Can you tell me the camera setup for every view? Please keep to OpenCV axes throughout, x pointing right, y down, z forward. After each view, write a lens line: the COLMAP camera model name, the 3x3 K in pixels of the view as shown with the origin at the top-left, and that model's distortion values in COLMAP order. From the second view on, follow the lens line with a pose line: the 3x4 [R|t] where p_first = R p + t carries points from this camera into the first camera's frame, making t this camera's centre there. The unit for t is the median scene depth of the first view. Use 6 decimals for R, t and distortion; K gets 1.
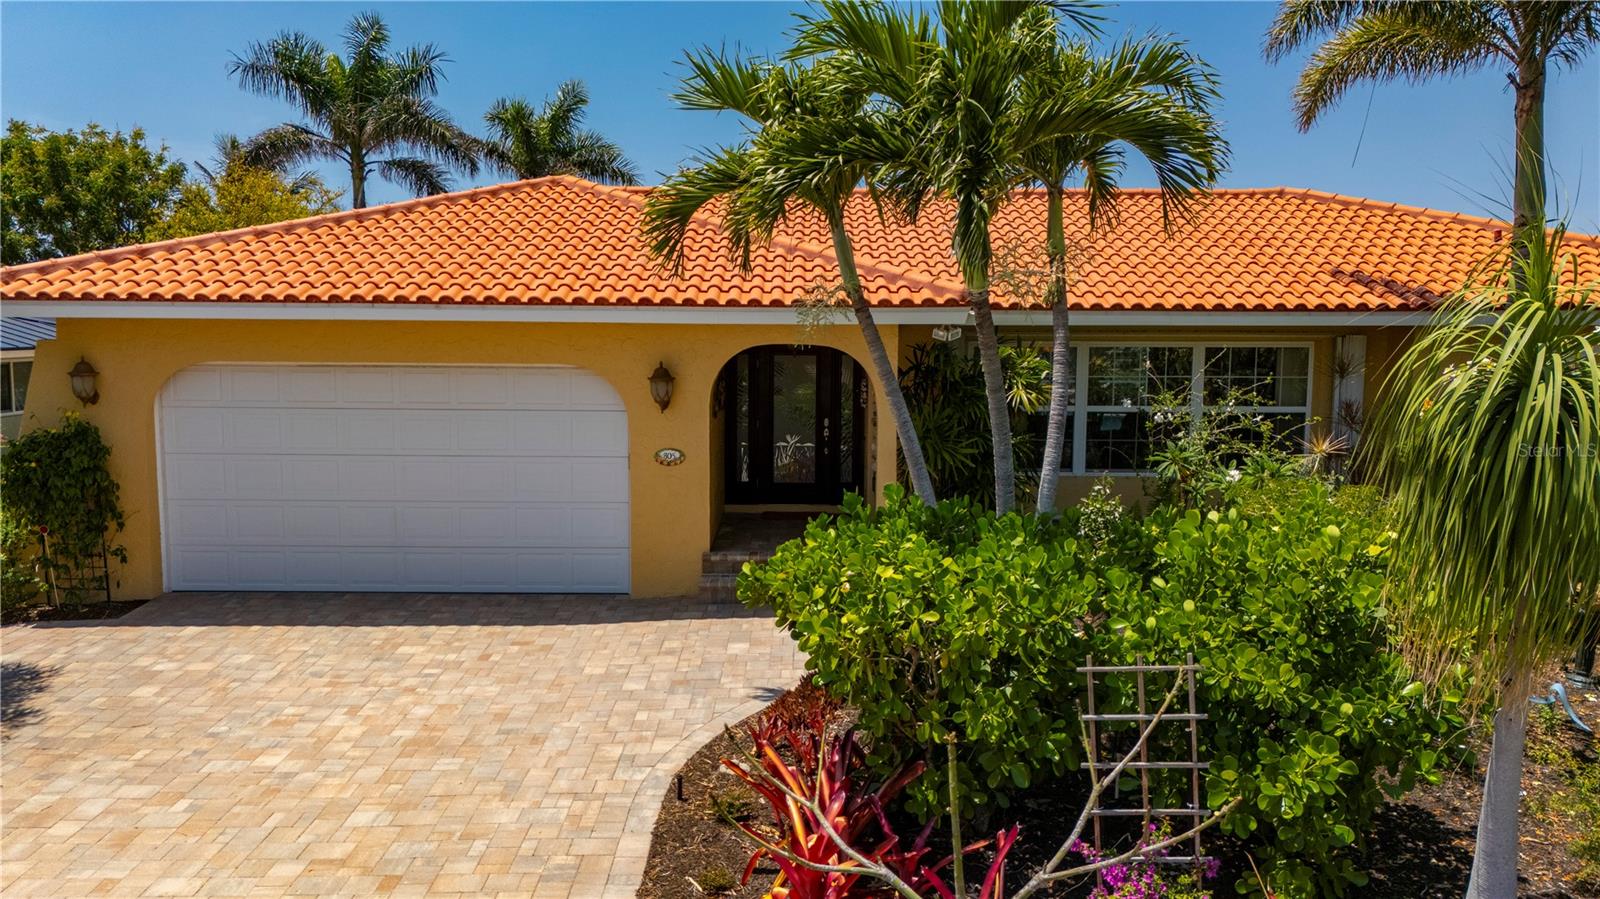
lens RADIAL K [[1185.8, 0, 795.6], [0, 1185.8, 453.6], [0, 0, 1]] dist [0.074055, -0.074822]
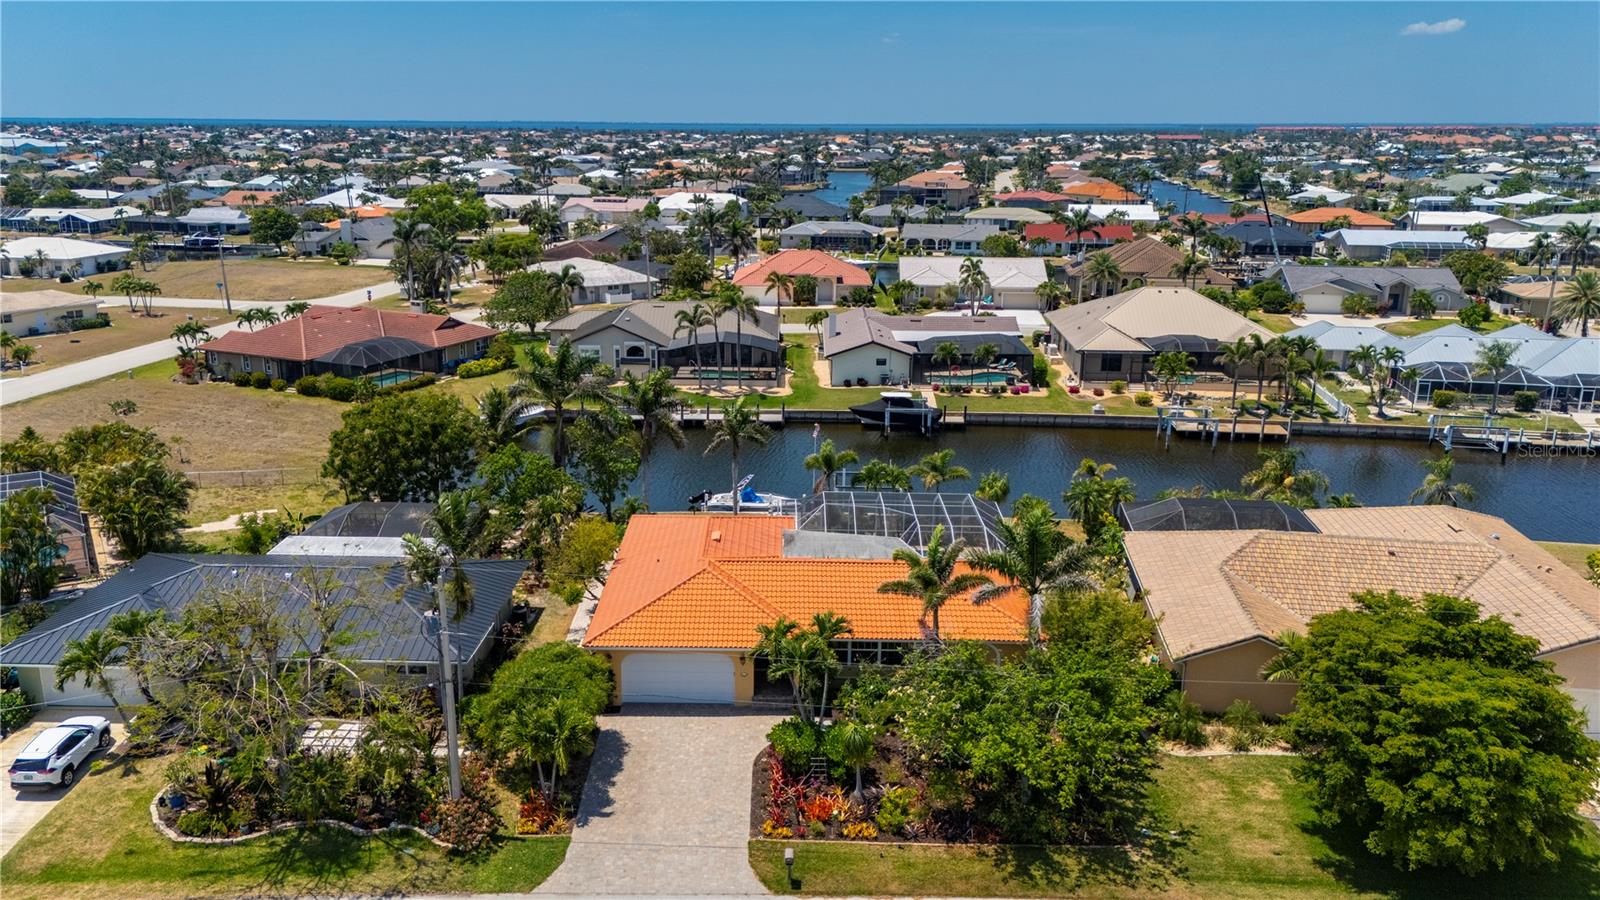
lens RADIAL K [[1193.2, 0, 800.0], [0, 1193.2, 450.0], [0, 0, 1]] dist [0.063979, -0.058882]
pose [[0.999557, 0.008753, 0.028457, -0.041983], [-0.012924, 0.988622, 0.149866, -1.575359], [-0.026822, -0.150167, 0.988297, -3.403096]]
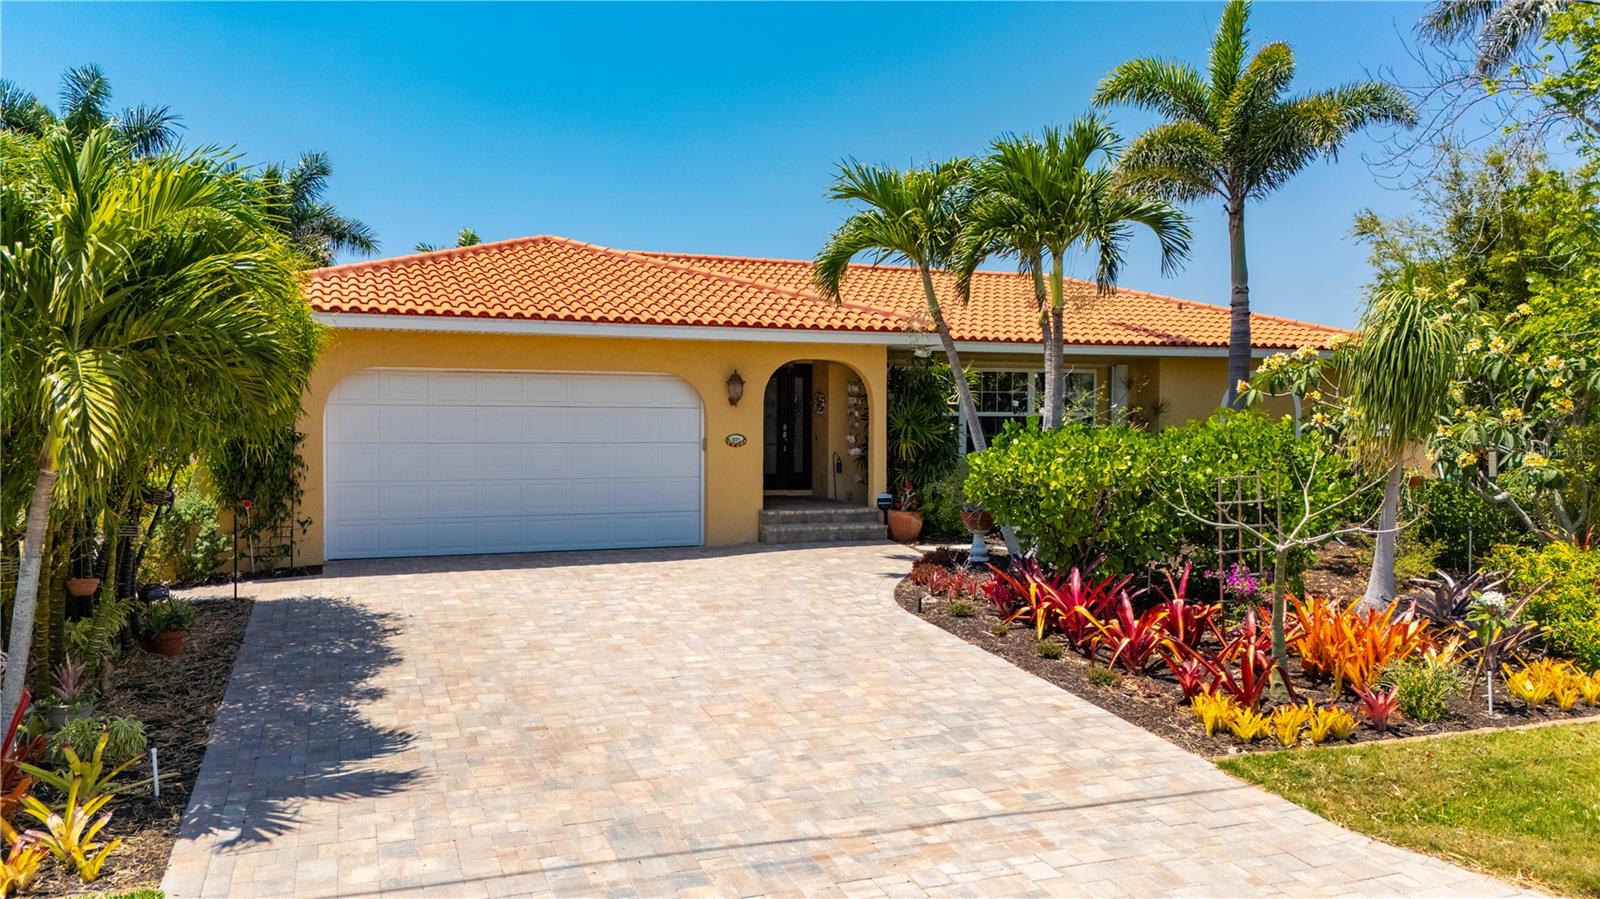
lens RADIAL K [[1181.8, 0, 800.0], [0, 1181.8, 449.5], [0, 0, 1]] dist [0.096690, -0.128381]
pose [[0.928155, -0.012199, 0.371995, -0.602039], [0.042832, 0.996323, -0.074196, 0.129848], [-0.369722, 0.084799, 0.925265, -0.313849]]
